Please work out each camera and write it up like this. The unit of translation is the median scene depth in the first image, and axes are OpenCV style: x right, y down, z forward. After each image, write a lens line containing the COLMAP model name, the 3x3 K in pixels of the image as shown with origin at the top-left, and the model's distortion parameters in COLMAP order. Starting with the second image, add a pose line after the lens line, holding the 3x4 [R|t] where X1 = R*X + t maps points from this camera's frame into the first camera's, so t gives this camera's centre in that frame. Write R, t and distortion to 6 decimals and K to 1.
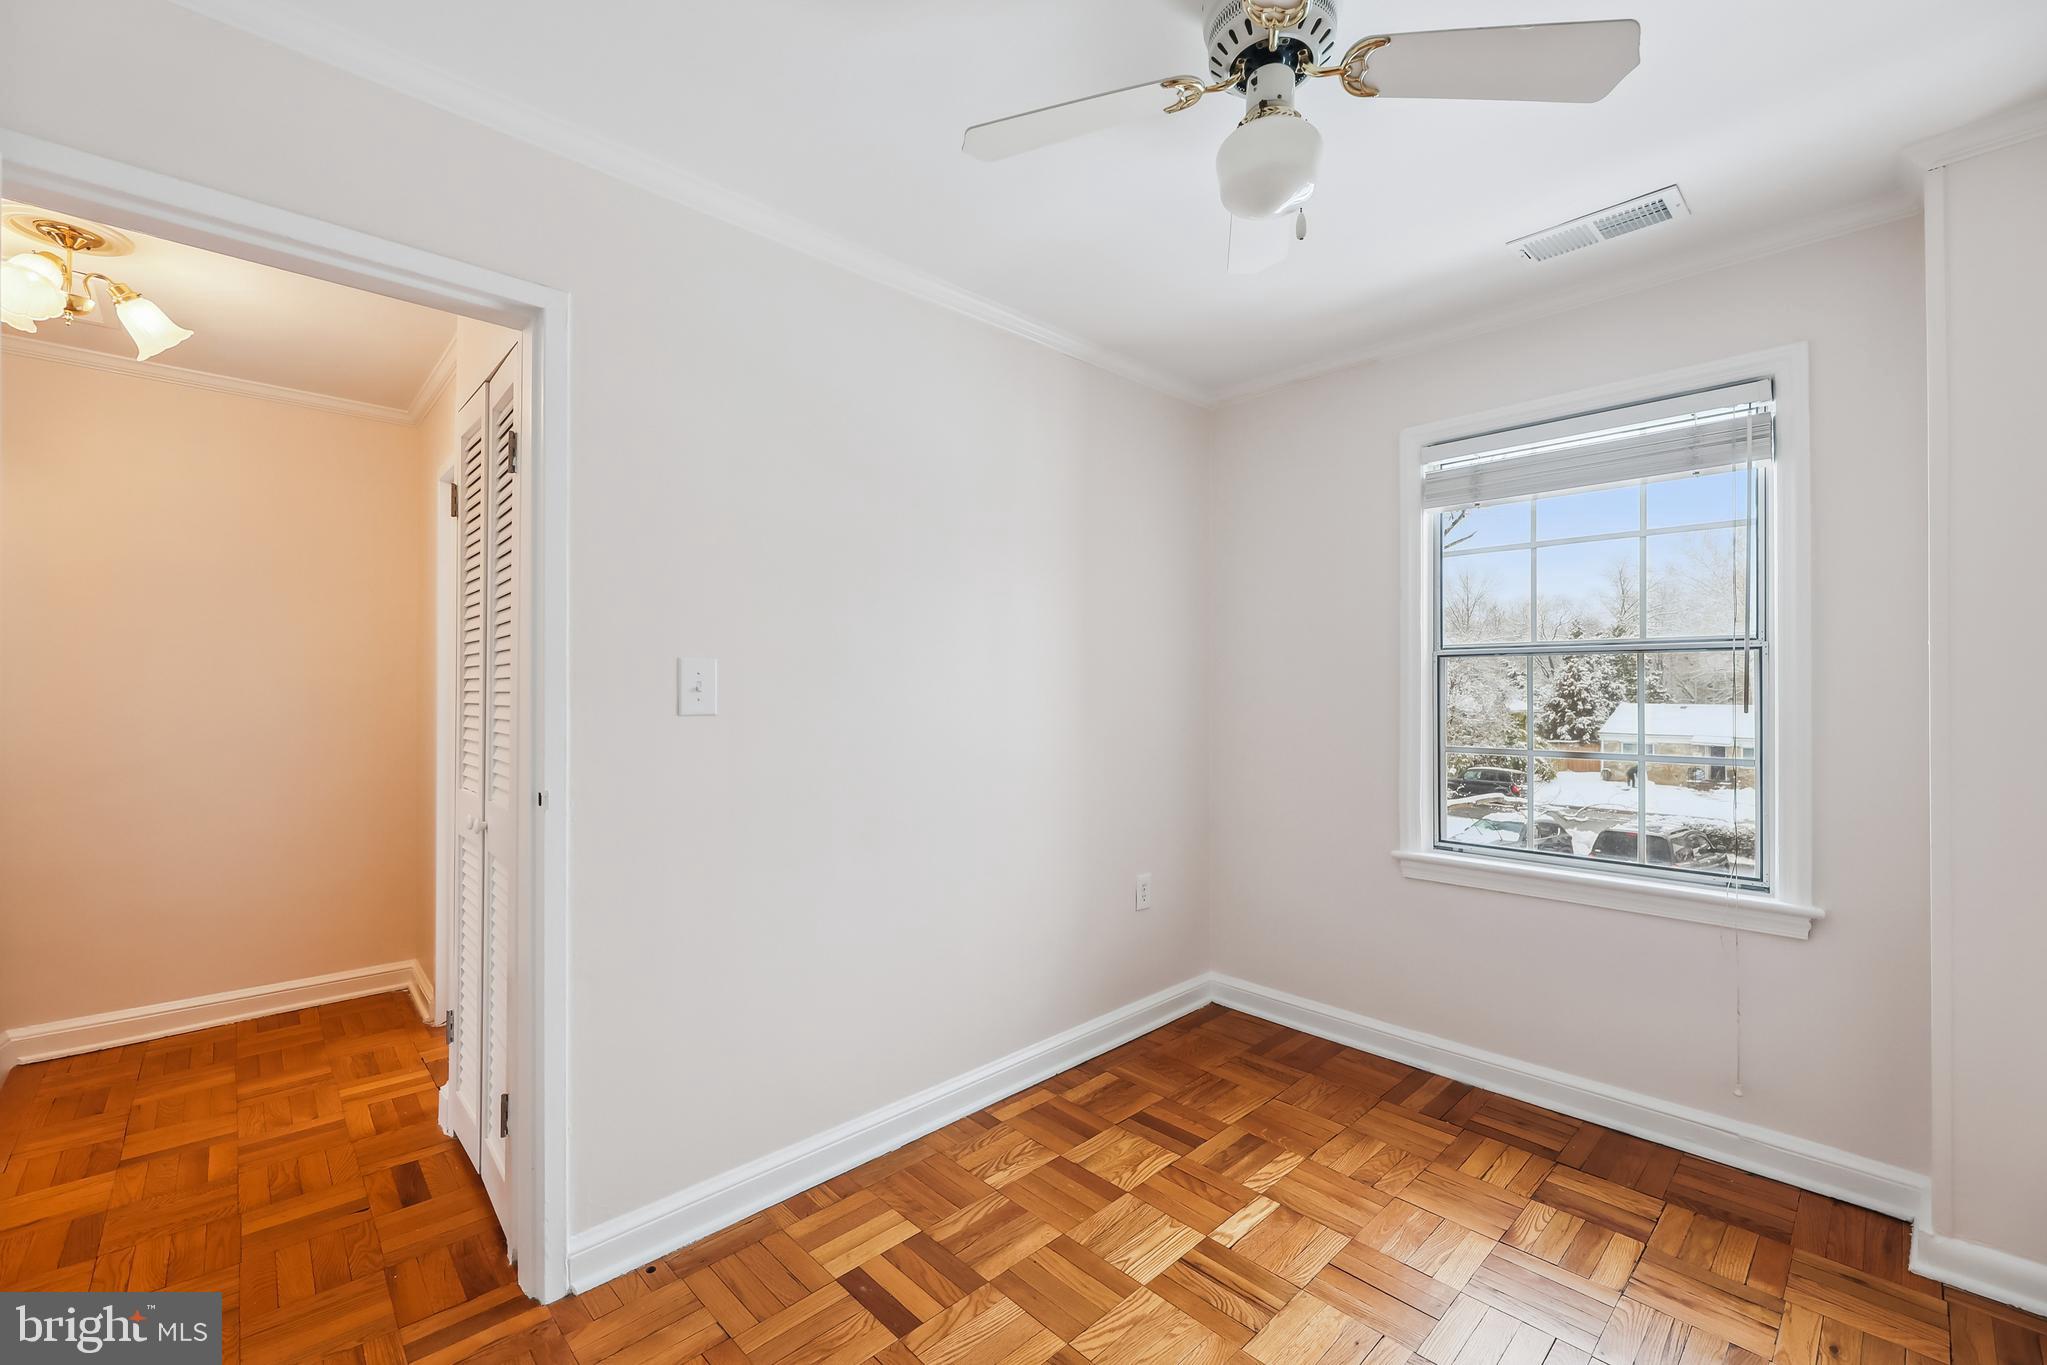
lens RADIAL K [[828.9, 0, 1016.2], [0, 828.9, 684.2], [0, 0, 1]] dist [-0.000372, 0.000001]
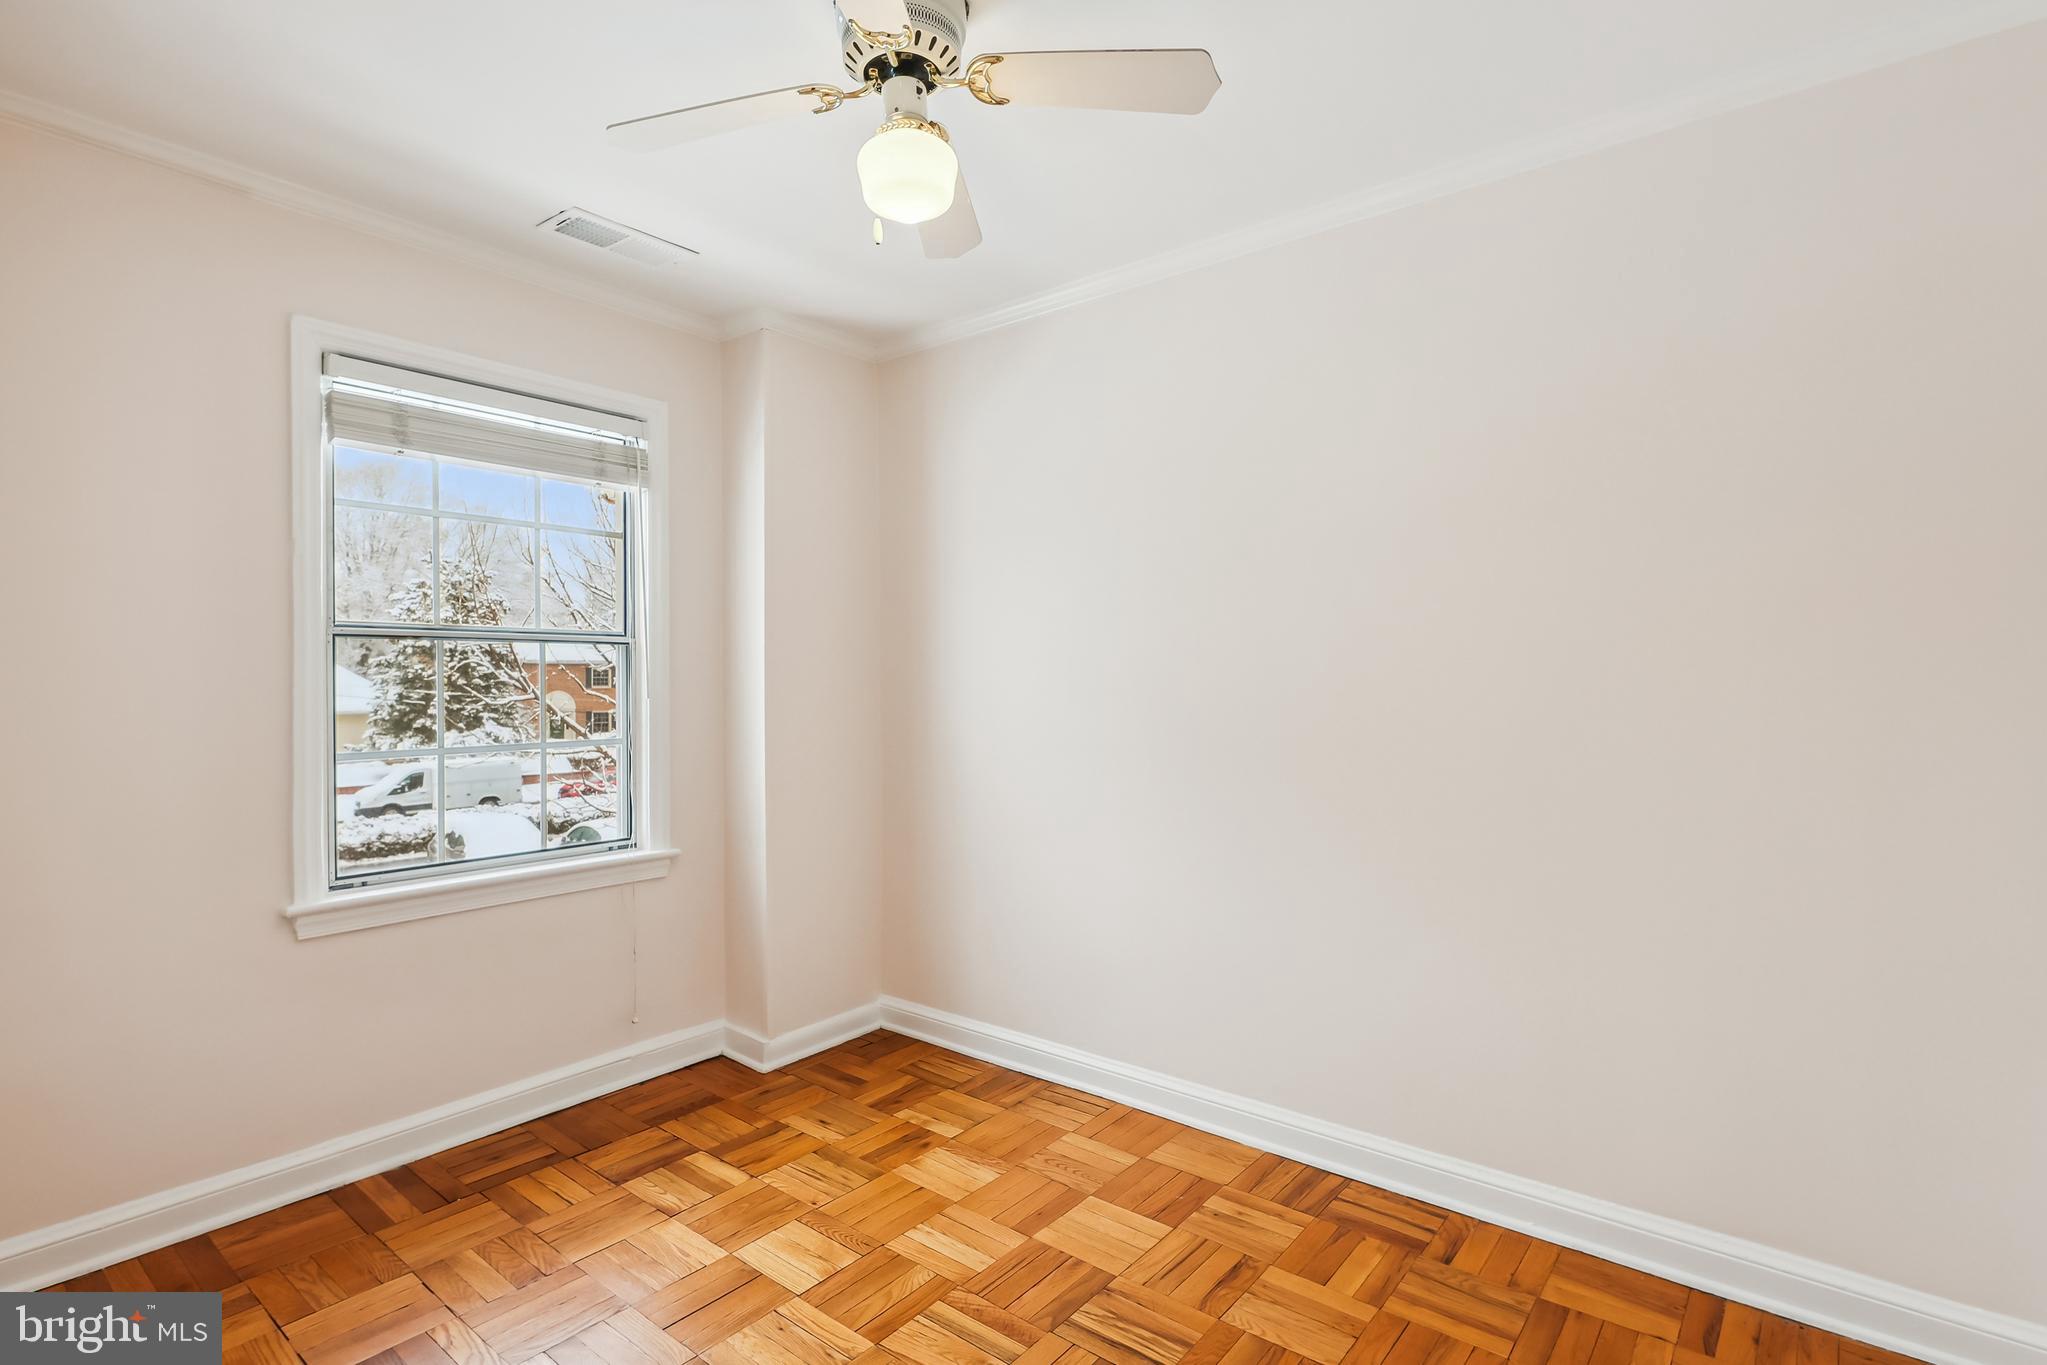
lens RADIAL K [[978.8, 0, 1023.5], [0, 978.8, 682.5], [0, 0, 1]] dist [0.011001, -0.000122]
pose [[-0.111654, -0.003683, 0.993740, -0.576229], [-0.002382, 0.999991, 0.003439, 0.006159], [-0.993744, -0.001983, -0.111662, 0.605374]]
